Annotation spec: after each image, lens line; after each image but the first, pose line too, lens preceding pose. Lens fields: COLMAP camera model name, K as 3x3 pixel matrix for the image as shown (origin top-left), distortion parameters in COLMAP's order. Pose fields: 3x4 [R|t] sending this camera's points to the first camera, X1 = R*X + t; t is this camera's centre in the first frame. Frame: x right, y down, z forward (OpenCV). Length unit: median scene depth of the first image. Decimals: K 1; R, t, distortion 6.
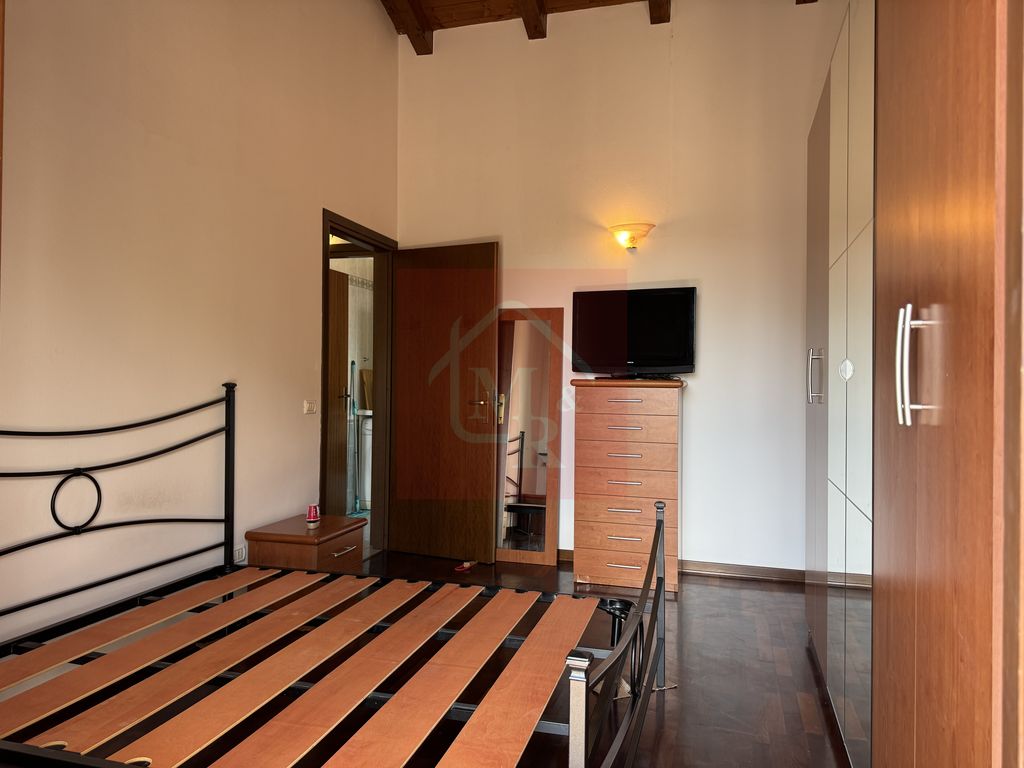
lens RADIAL K [[719.2, 0, 515.6], [0, 719.2, 383.8], [0, 0, 1]] dist [0.094852, -0.157950]
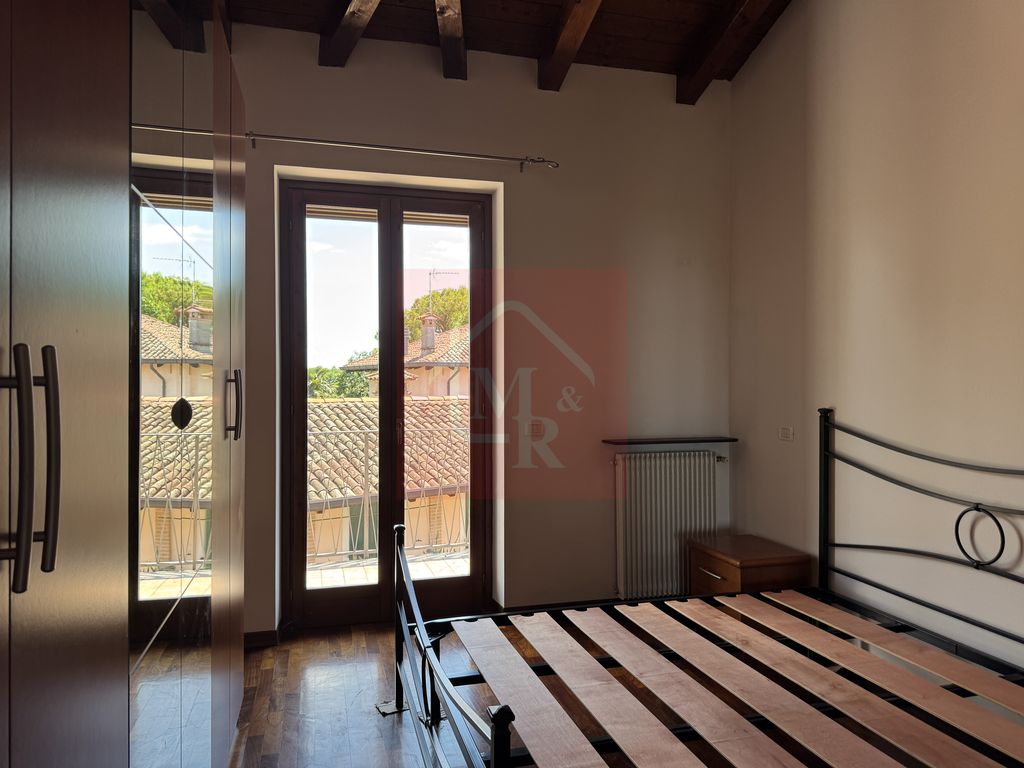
lens RADIAL K [[717.8, 0, 509.4], [0, 717.8, 383.8], [0, 0, 1]] dist [0.096068, -0.143511]
pose [[-0.861278, -0.006876, -0.508088, 0.480084], [-0.007356, 0.999972, -0.001062, -0.044488], [0.508081, 0.002823, -0.861305, 1.572185]]
